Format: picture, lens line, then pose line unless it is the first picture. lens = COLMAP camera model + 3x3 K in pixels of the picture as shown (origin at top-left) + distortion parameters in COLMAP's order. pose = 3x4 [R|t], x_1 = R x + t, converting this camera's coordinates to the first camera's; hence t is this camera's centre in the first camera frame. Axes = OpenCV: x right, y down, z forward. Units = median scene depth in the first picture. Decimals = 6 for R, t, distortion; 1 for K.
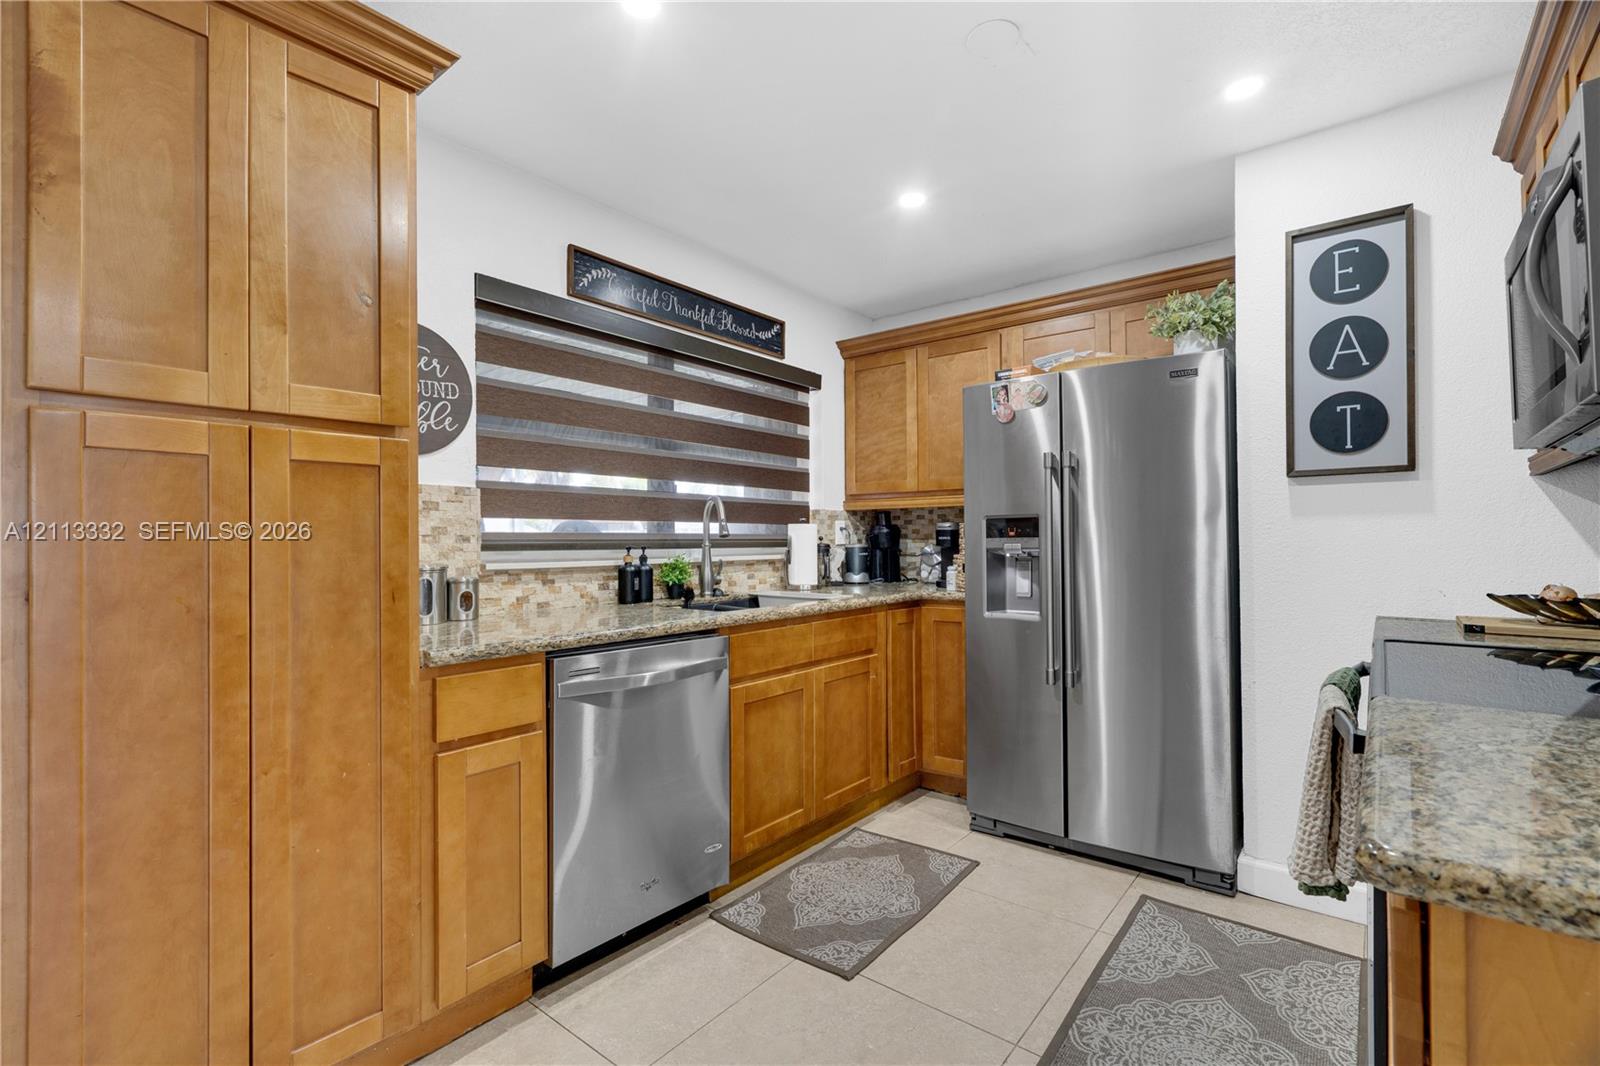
lens RADIAL K [[724.7, 0, 794.7], [0, 724.7, 532.6], [0, 0, 1]] dist [-0.005711, 0.004246]
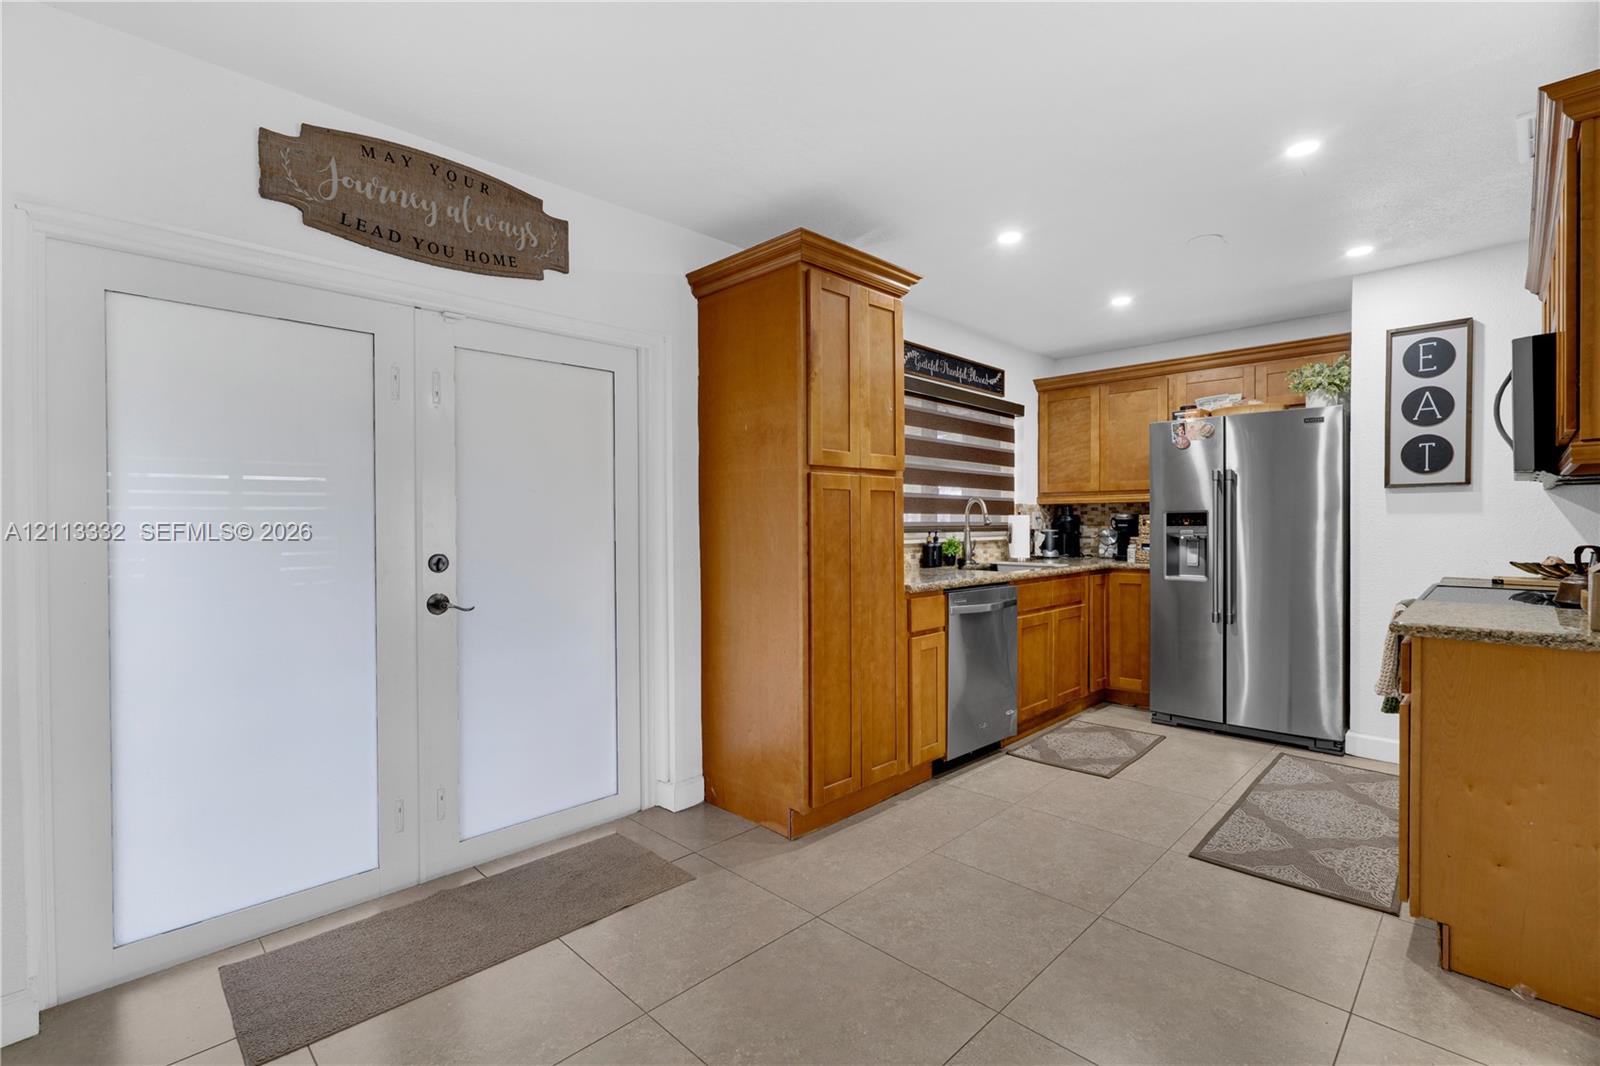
lens RADIAL K [[724.7, 0, 794.5], [0, 724.7, 532.0], [0, 0, 1]] dist [-0.005711, 0.004246]
pose [[0.994994, 0.003631, -0.099867, -0.407931], [-0.001256, 0.999715, 0.023827, -0.017137], [0.099925, -0.023582, 0.994715, -0.647814]]
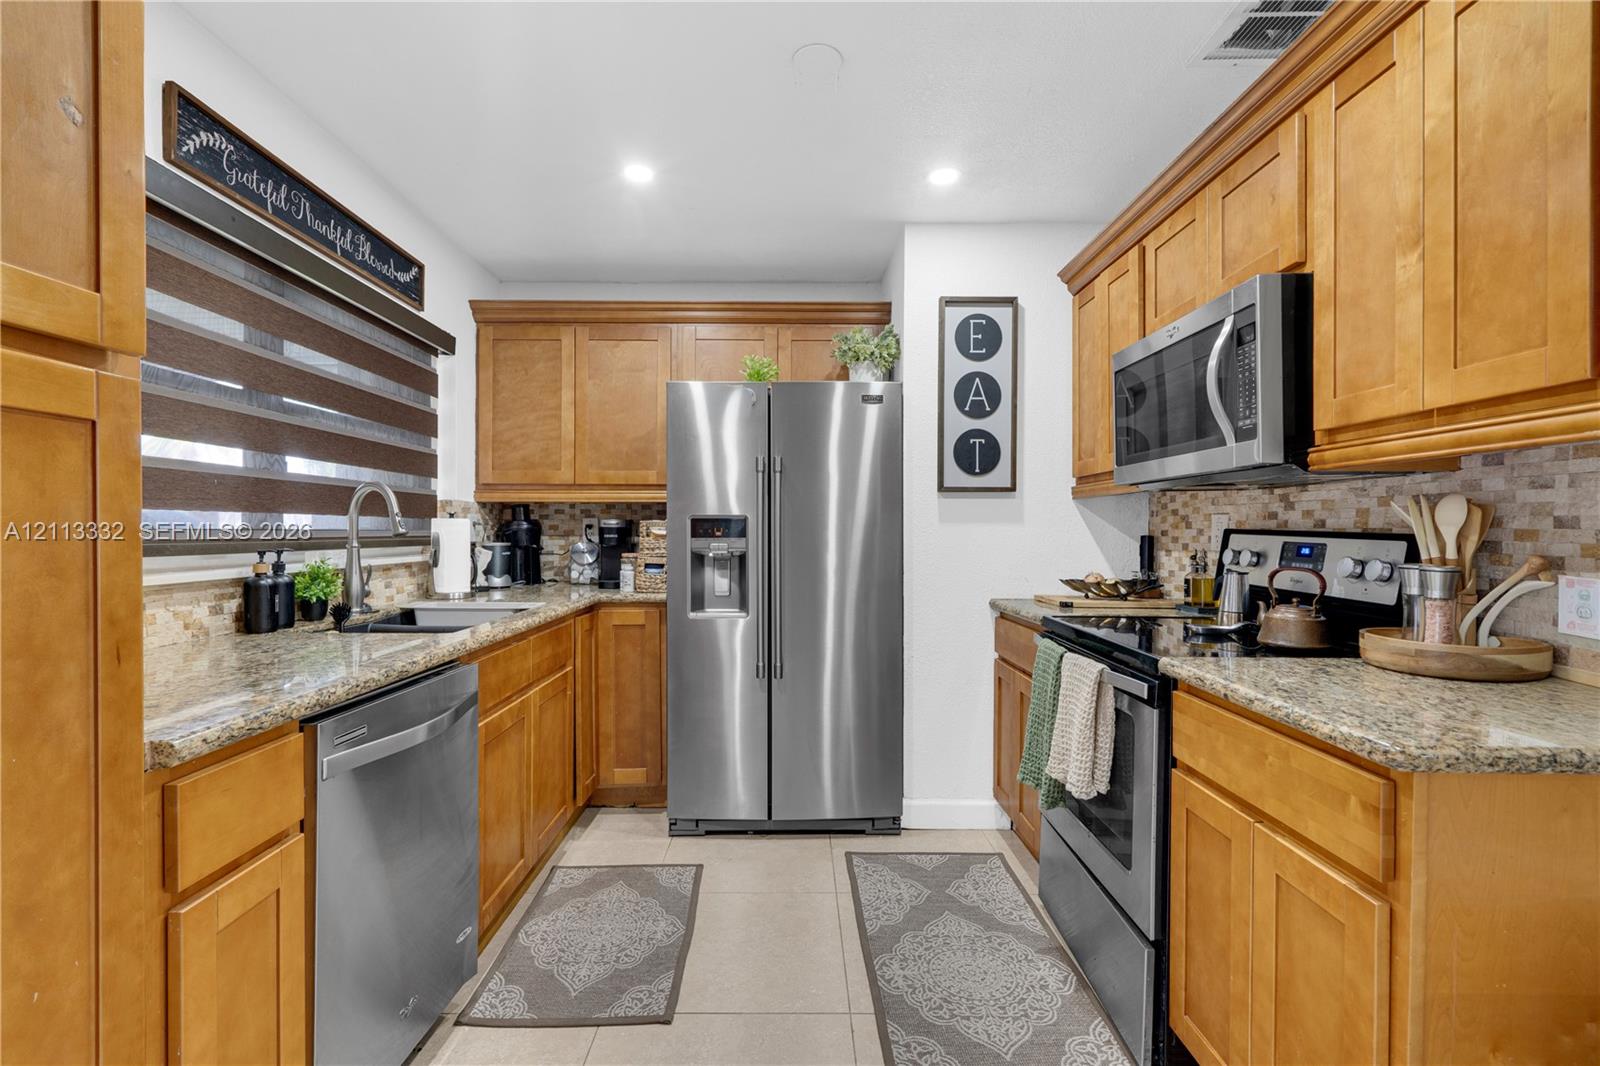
lens RADIAL K [[755.6, 0, 796.4], [0, 755.6, 532.8], [0, 0, 1]] dist [0.001471, 0.000375]
pose [[0.773065, 0.005585, 0.634302, -0.330128], [-0.014462, 0.999857, 0.008822, -0.012367], [-0.634162, -0.015993, 0.773035, 0.131706]]
